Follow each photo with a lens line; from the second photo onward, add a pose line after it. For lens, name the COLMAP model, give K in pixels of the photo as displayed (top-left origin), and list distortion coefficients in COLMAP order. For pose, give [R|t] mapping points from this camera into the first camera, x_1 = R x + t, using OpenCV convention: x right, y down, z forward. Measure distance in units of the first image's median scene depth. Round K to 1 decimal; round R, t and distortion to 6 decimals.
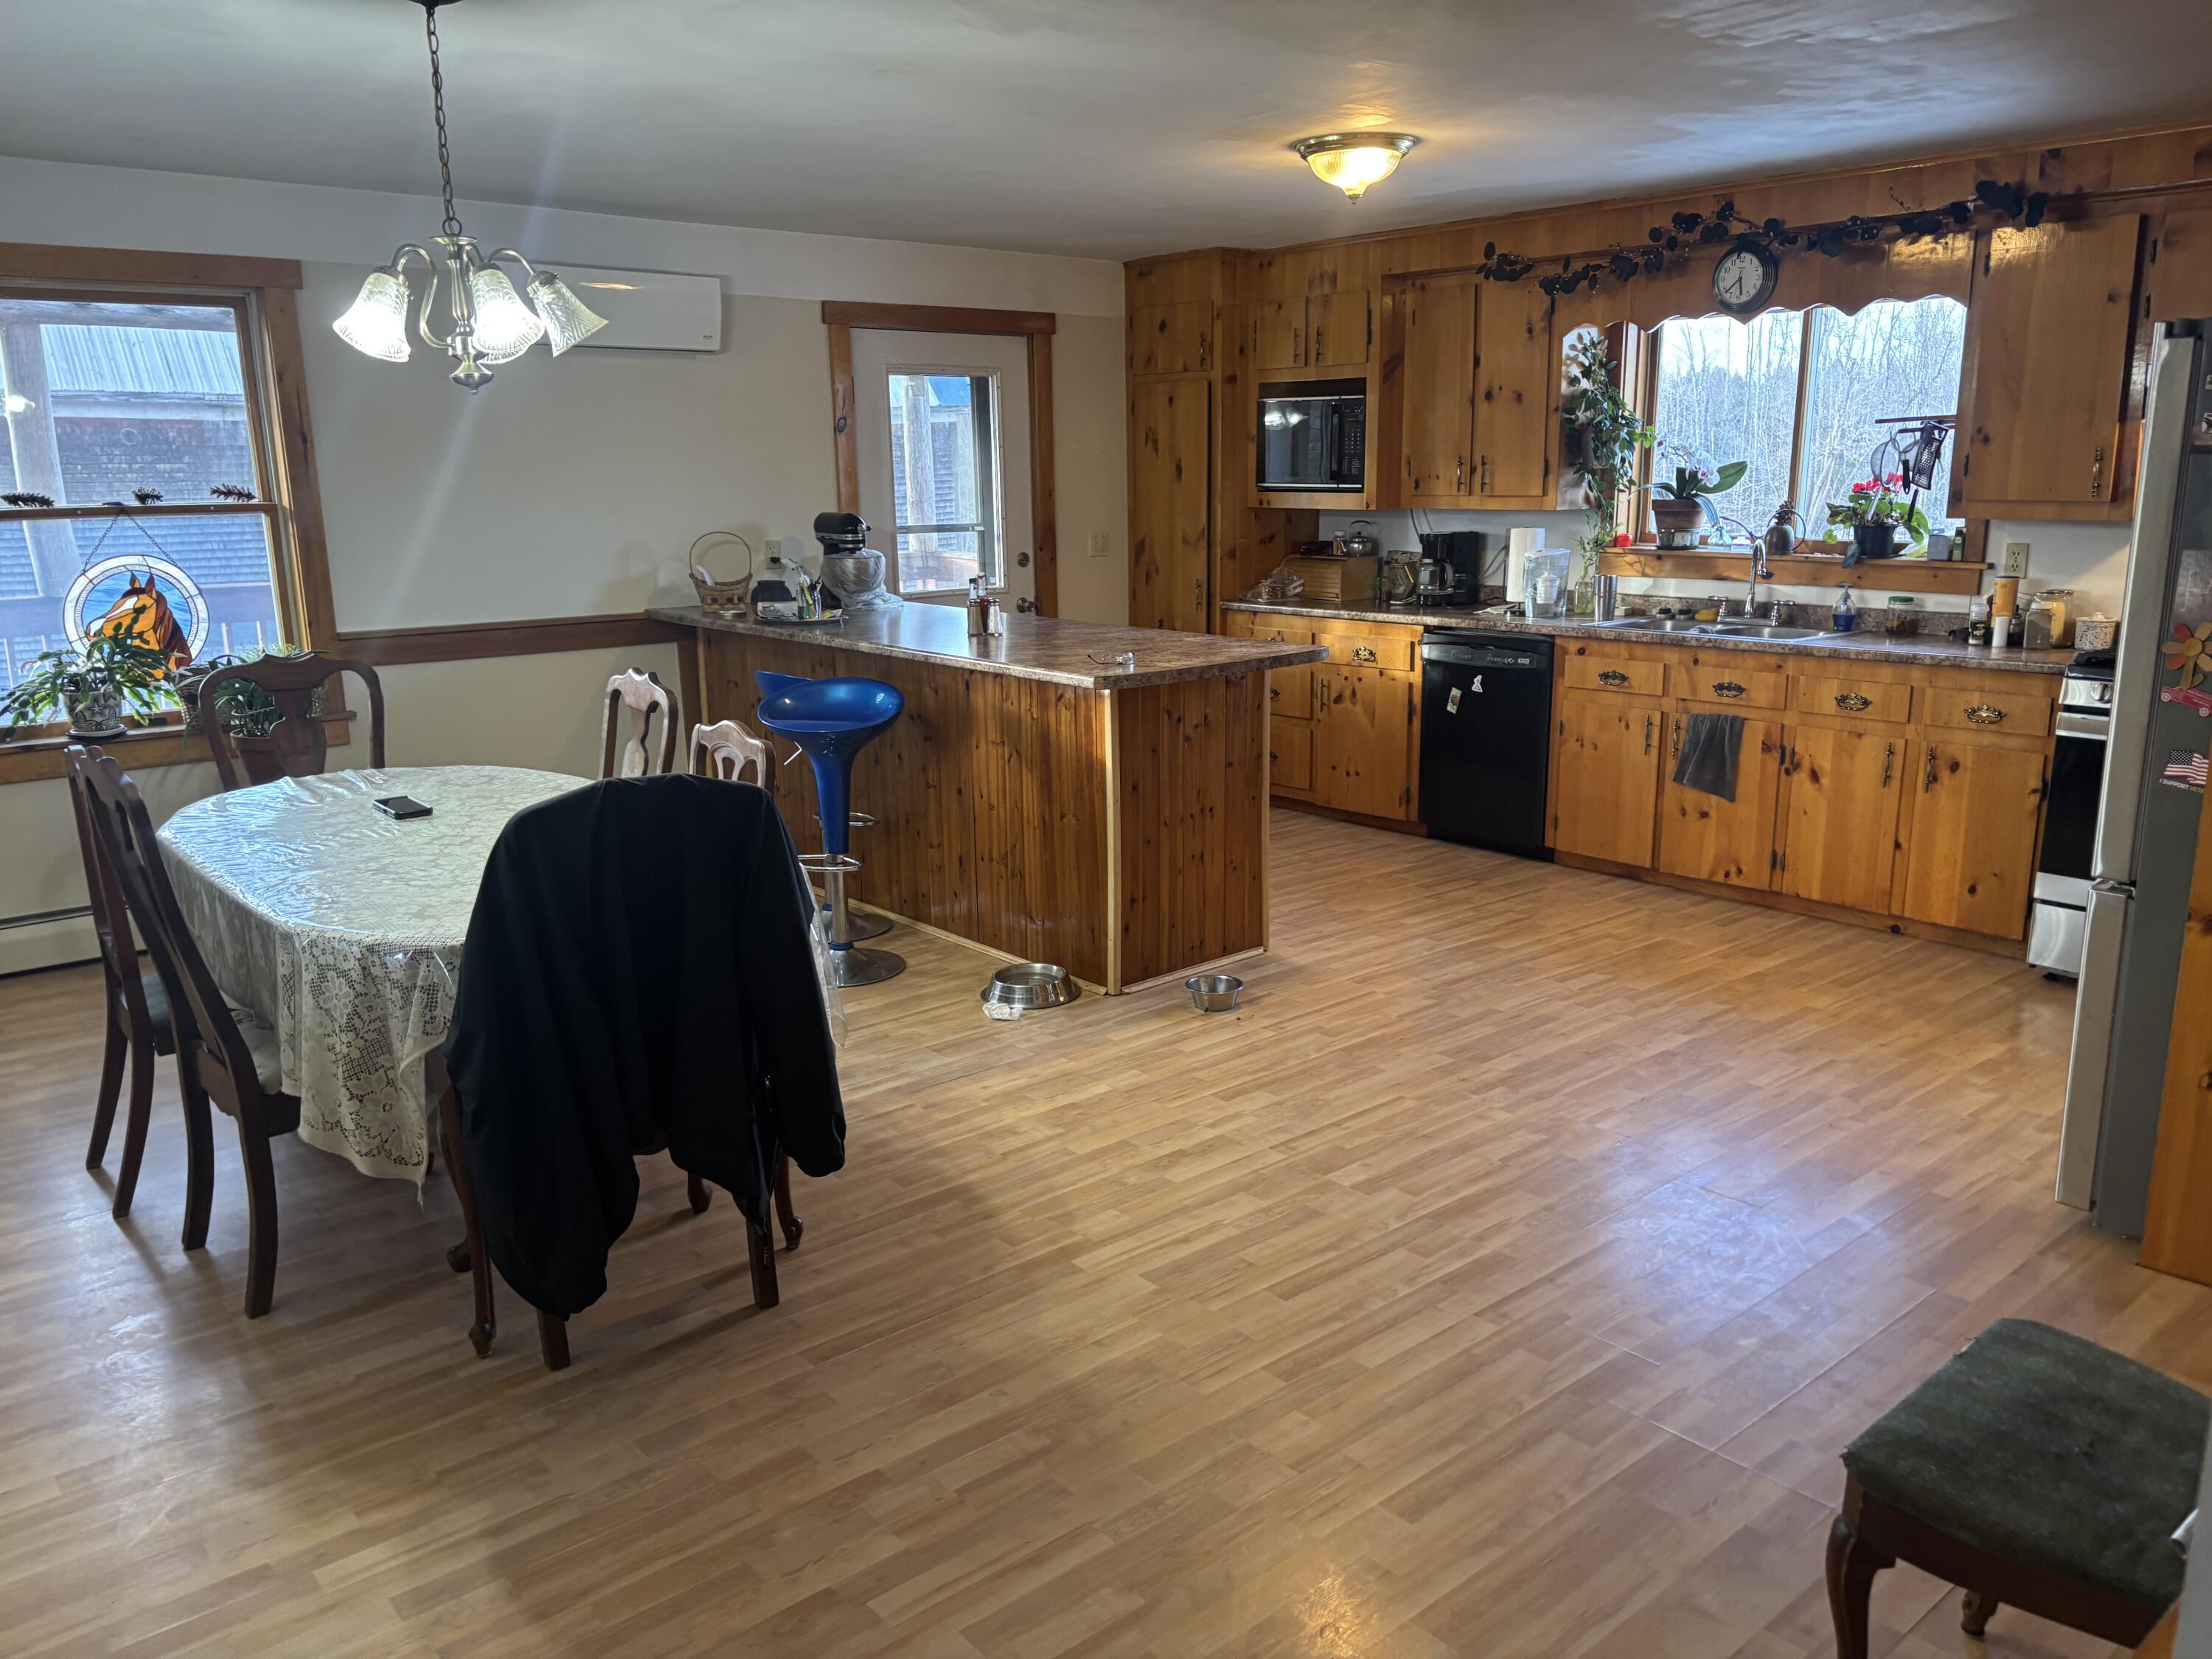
lens RADIAL K [[1664.0, 0, 1123.8], [0, 1664.0, 836.8], [0, 0, 1]] dist [0.054684, -0.056812]
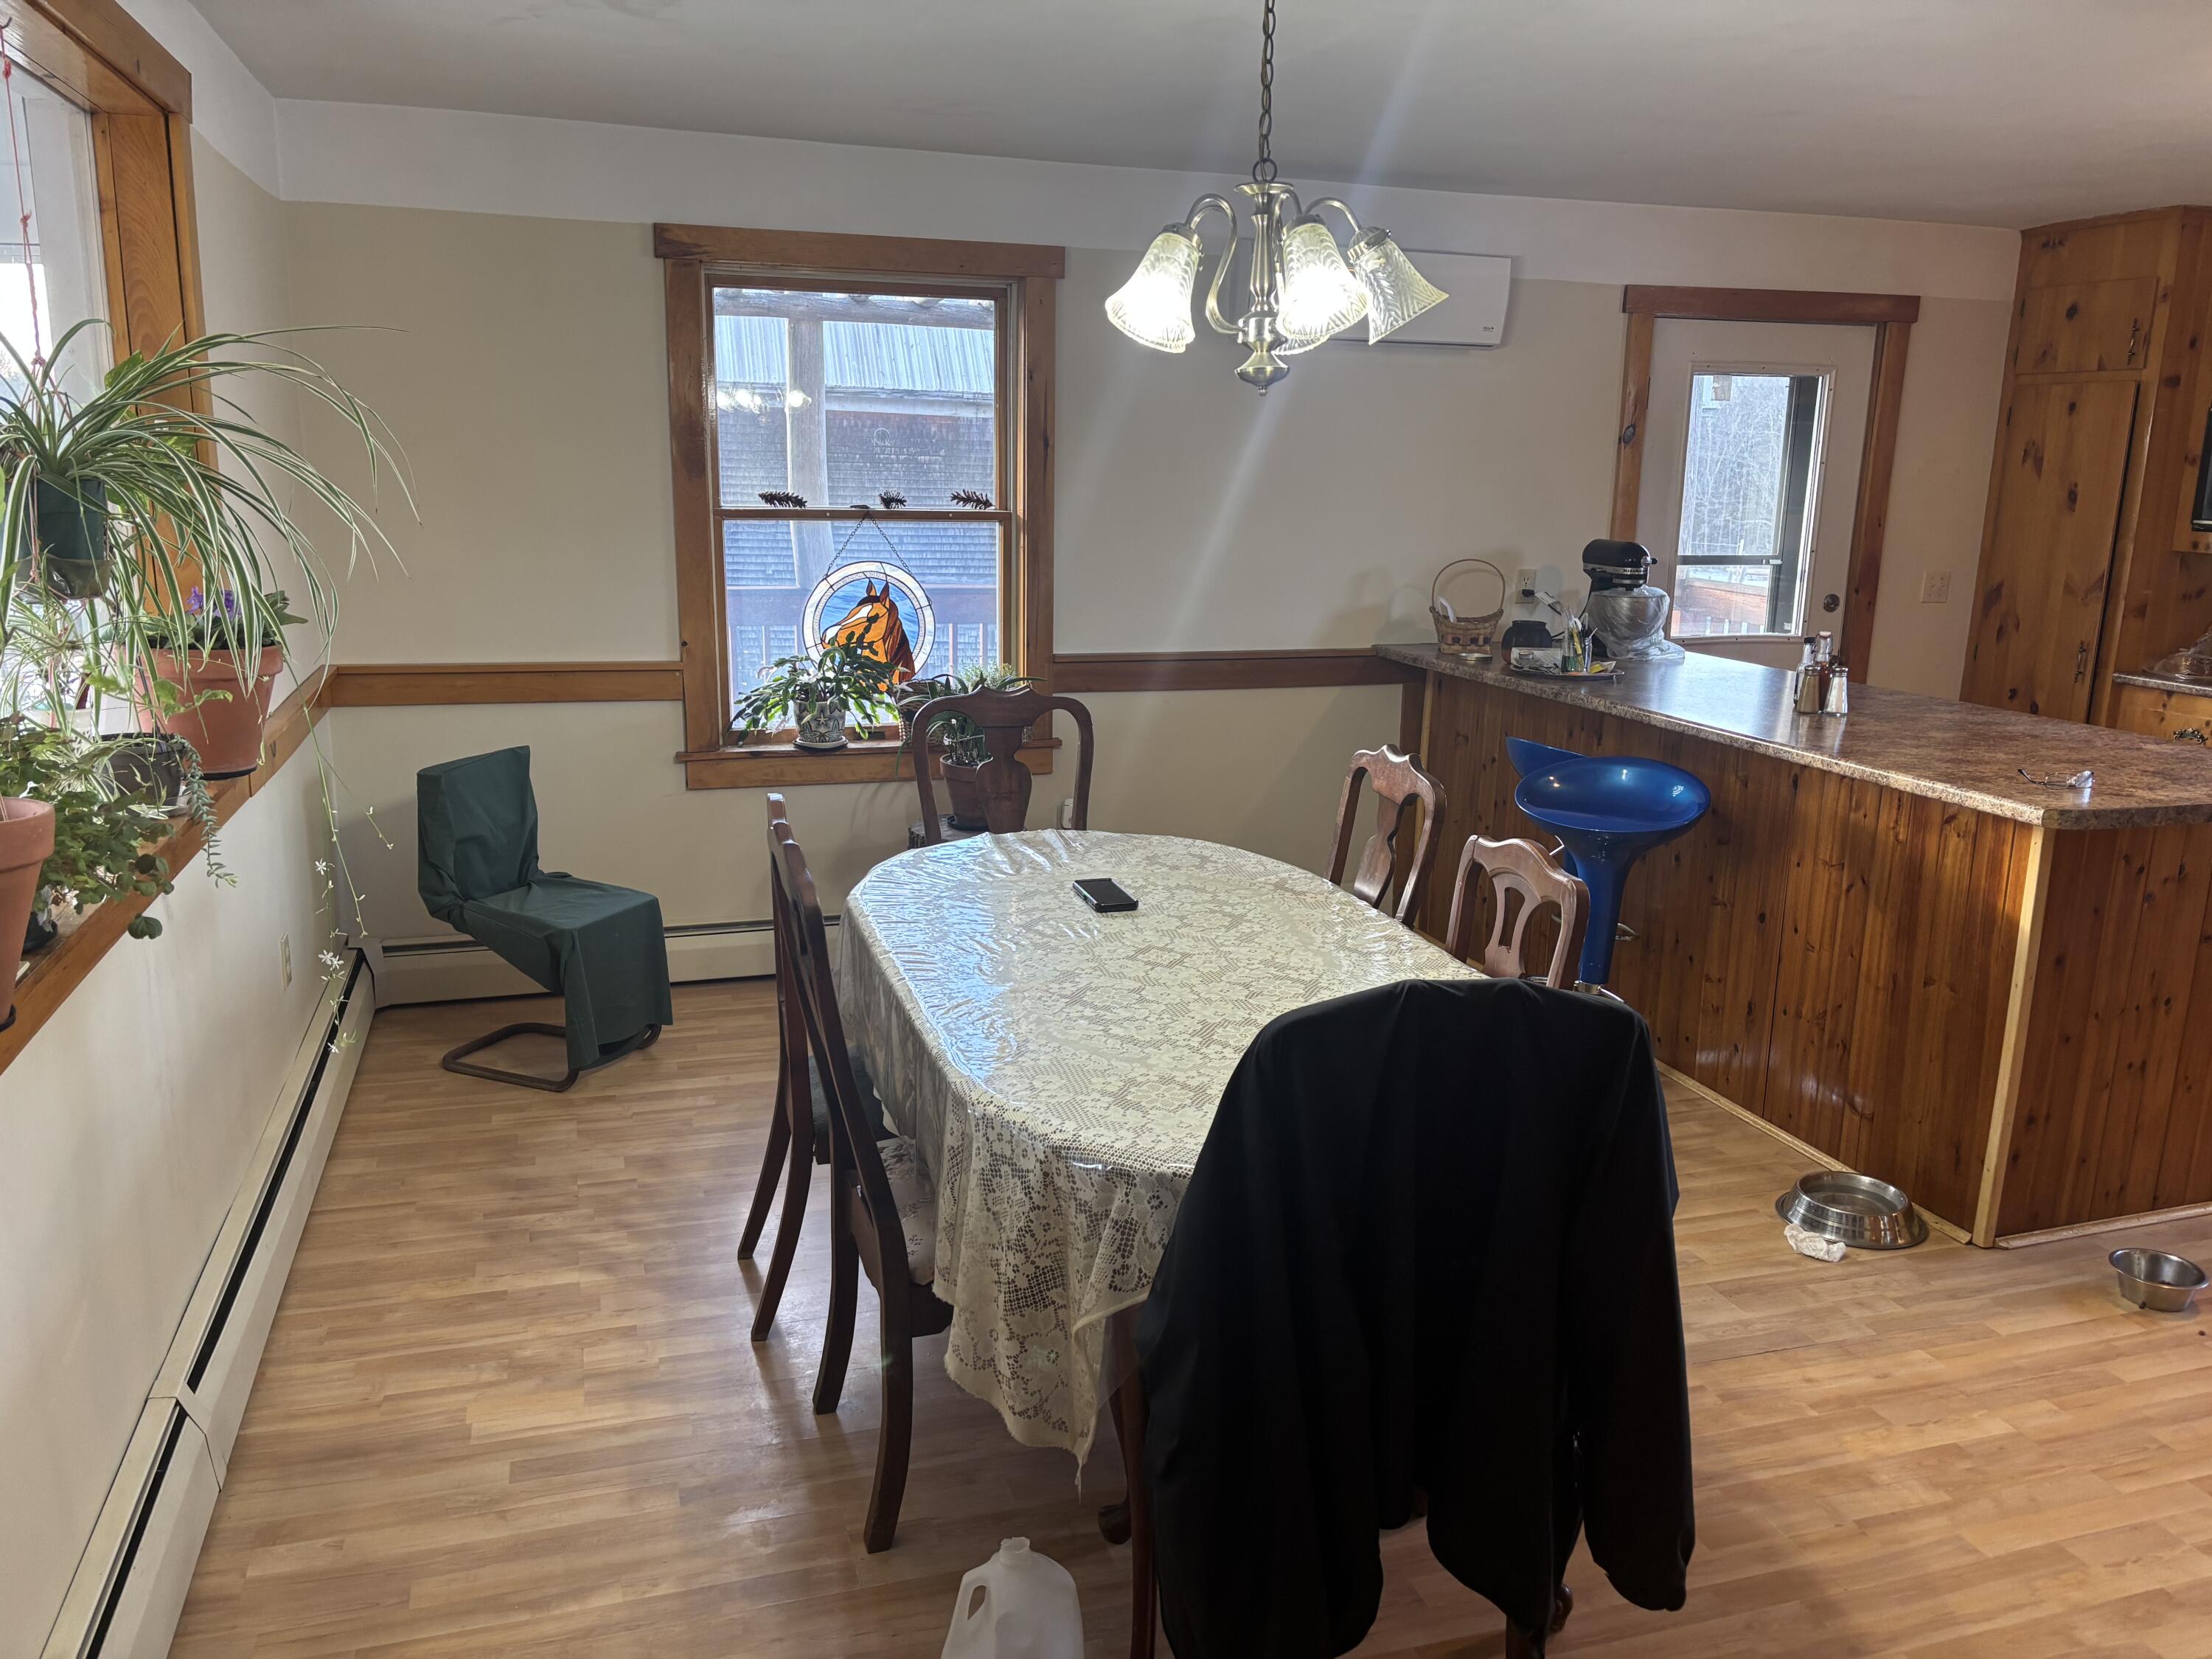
lens RADIAL K [[1664.0, 0, 1096.4], [0, 1664.0, 834.2], [0, 0, 1]] dist [0.054684, -0.056812]
pose [[0.917127, 0.112823, -0.382295, -0.079385], [-0.113575, 0.993314, 0.020681, -0.041197], [0.382073, 0.024452, 0.923809, 0.153989]]
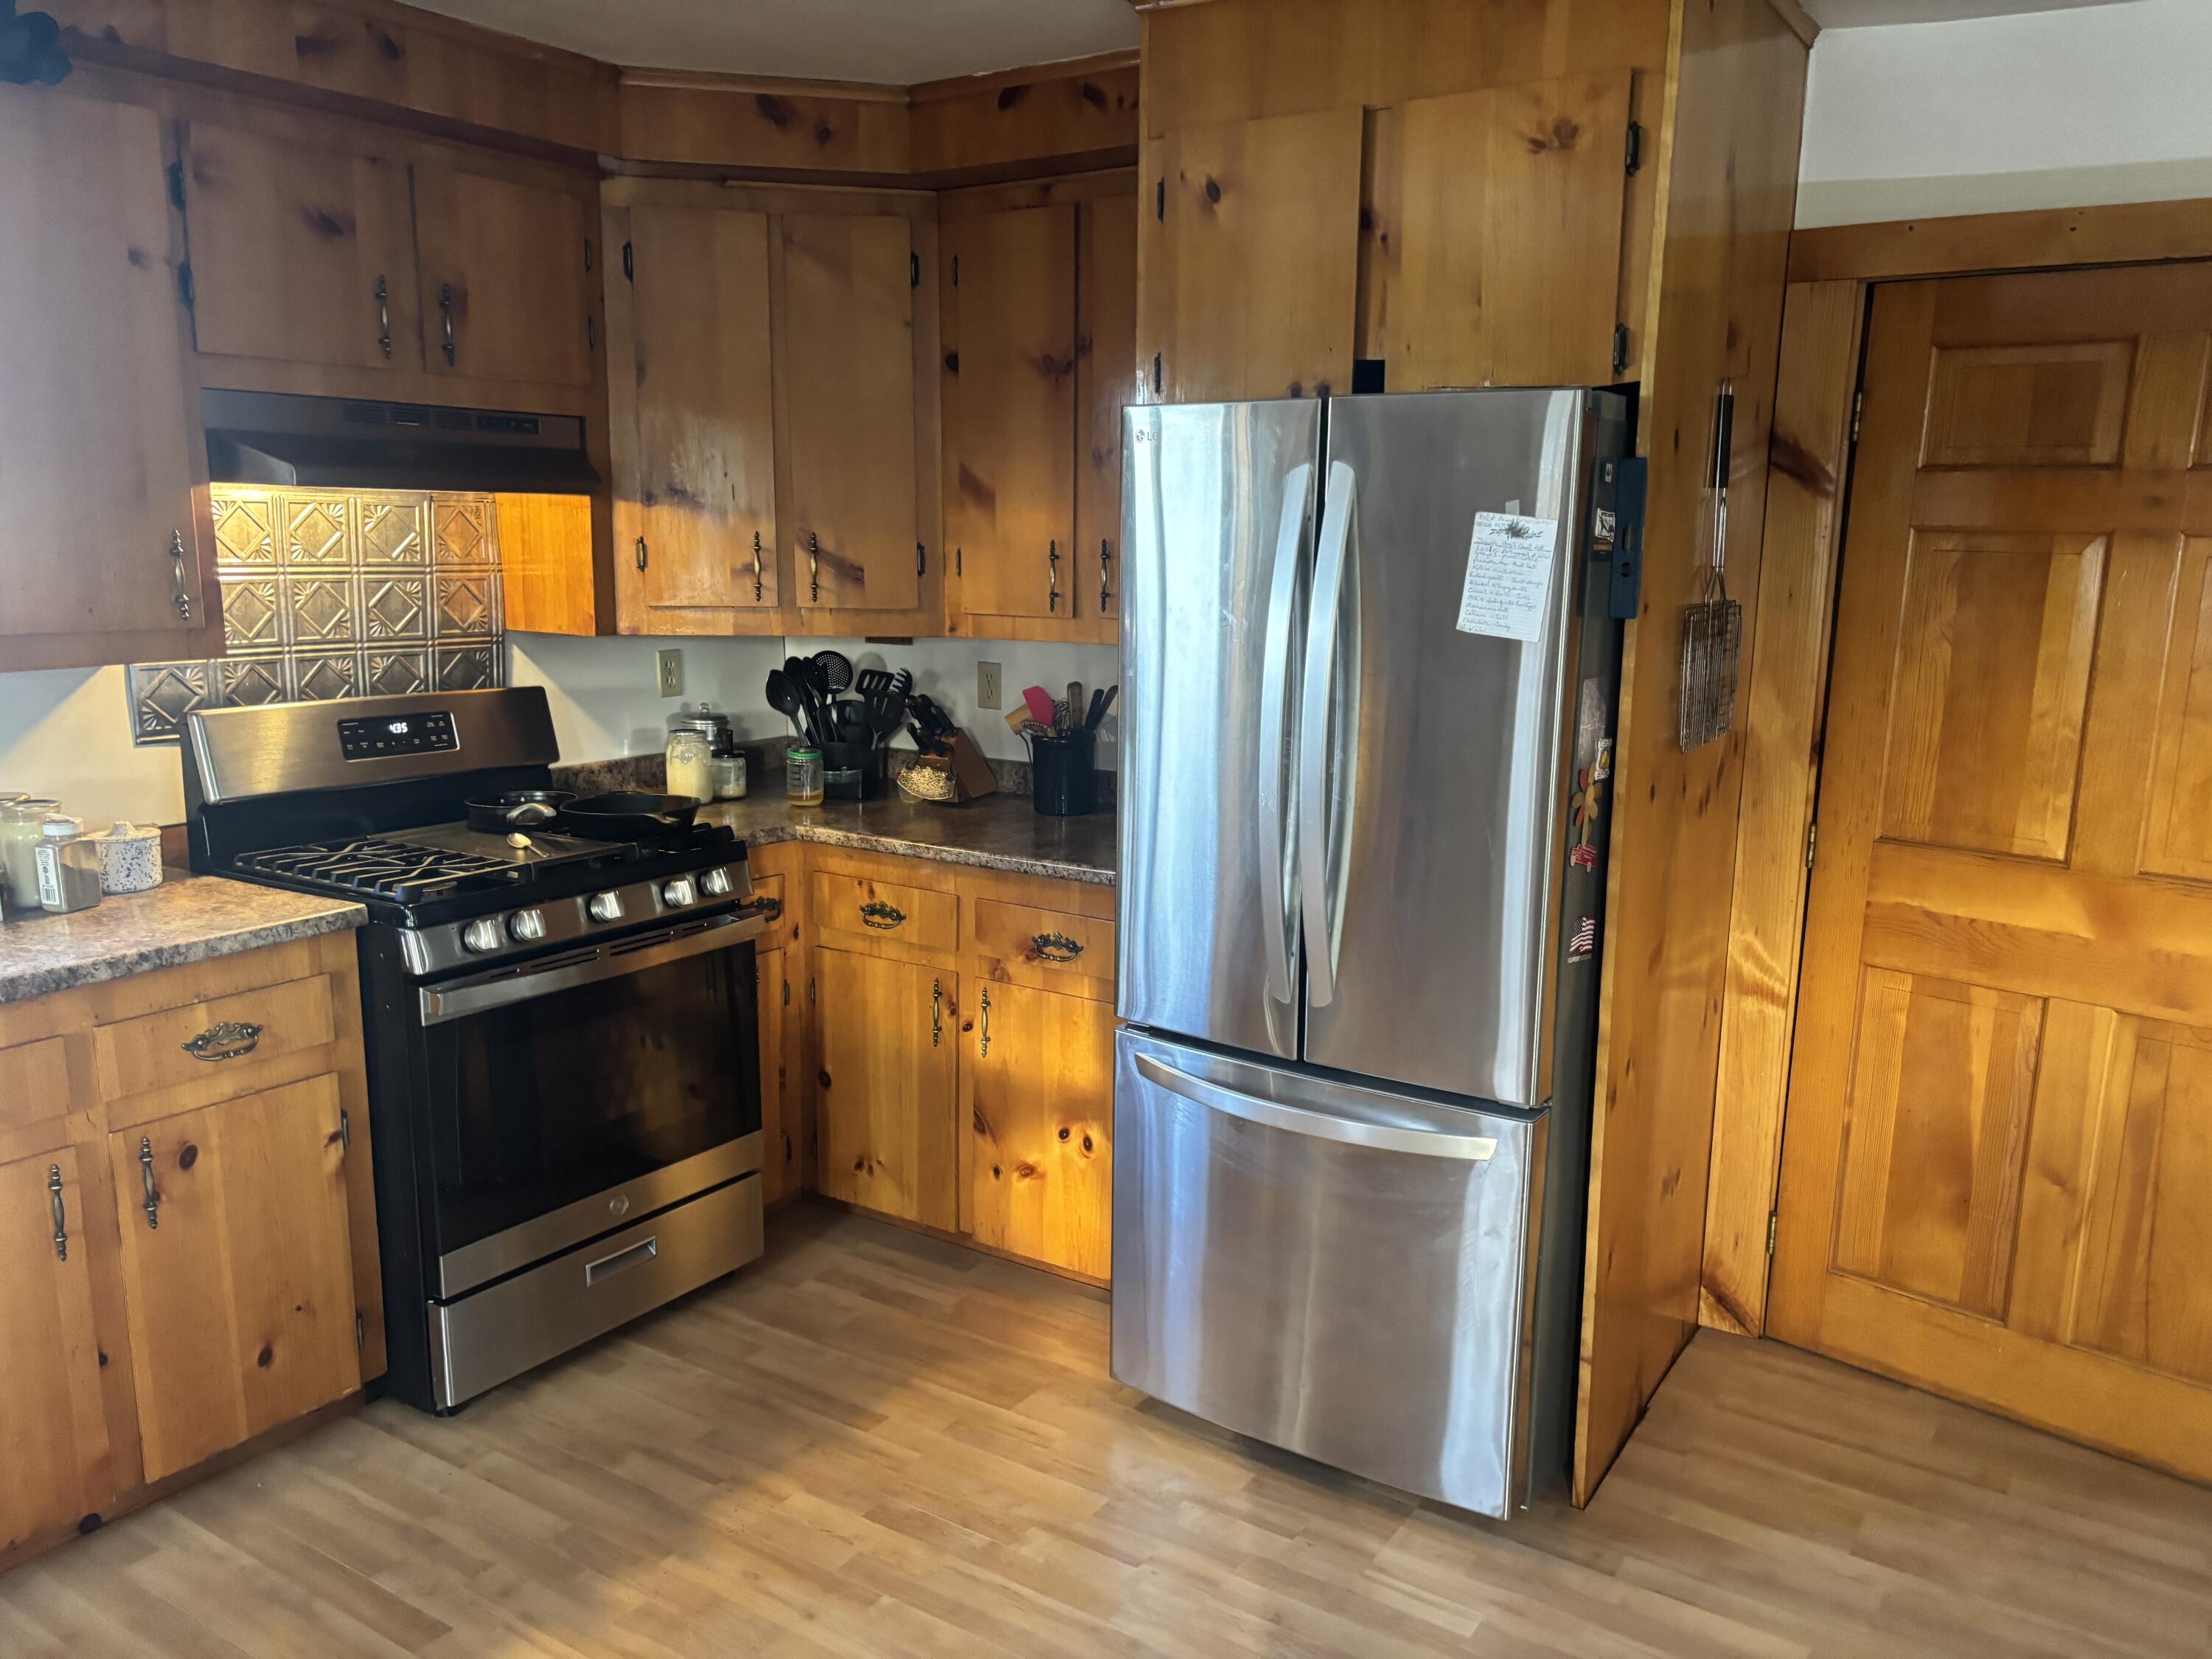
lens RADIAL K [[1664.0, 0, 1125.2], [0, 1664.0, 845.0], [0, 0, 1]] dist [0.054684, -0.056812]
pose [[-0.278100, -0.176608, 0.944177, -0.038075], [0.203365, 0.949844, 0.237568, -0.165420], [-0.938777, 0.258081, -0.228236, 0.707128]]
